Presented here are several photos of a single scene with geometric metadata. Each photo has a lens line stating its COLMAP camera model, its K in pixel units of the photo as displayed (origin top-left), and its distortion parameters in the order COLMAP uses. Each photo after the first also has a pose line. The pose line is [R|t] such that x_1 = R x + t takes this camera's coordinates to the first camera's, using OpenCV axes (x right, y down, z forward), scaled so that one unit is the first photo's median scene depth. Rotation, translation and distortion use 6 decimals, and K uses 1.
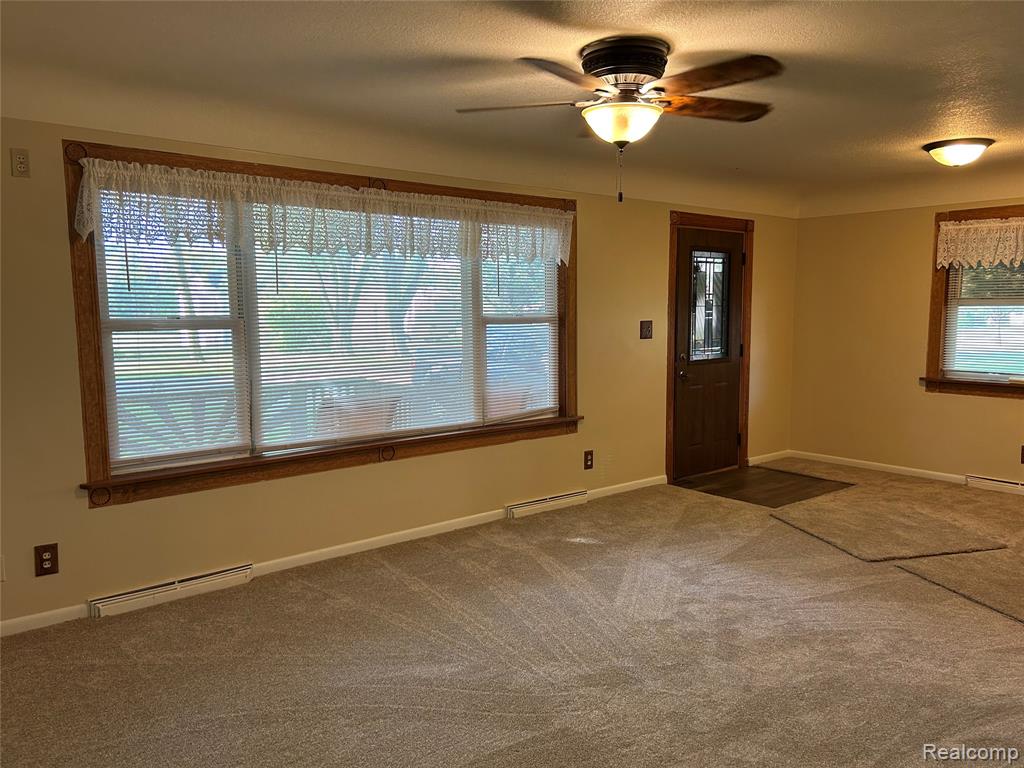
lens RADIAL K [[771.4, 0, 510.8], [0, 771.4, 386.6], [0, 0, 1]] dist [0.043836, -0.045548]
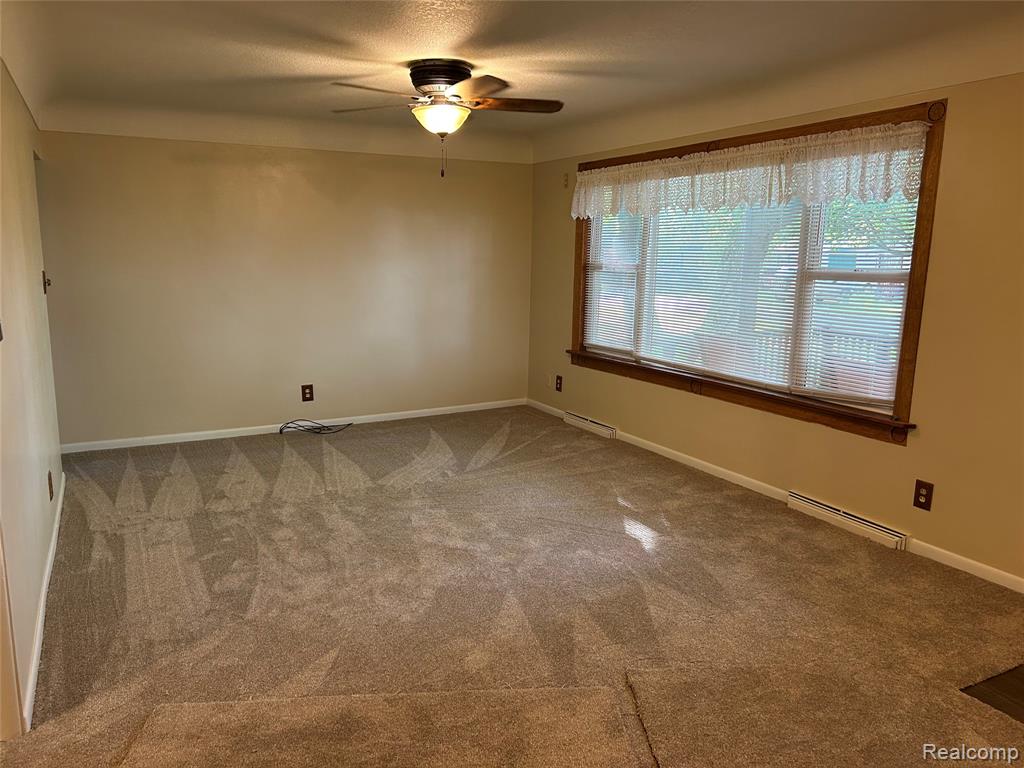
lens RADIAL K [[771.4, 0, 510.2], [0, 771.4, 384.8], [0, 0, 1]] dist [0.043836, -0.045548]
pose [[-0.217132, 0.169228, -0.961361, 0.939035], [-0.111488, 0.974114, 0.196654, -0.104152], [0.969755, 0.149881, -0.192645, 0.899129]]
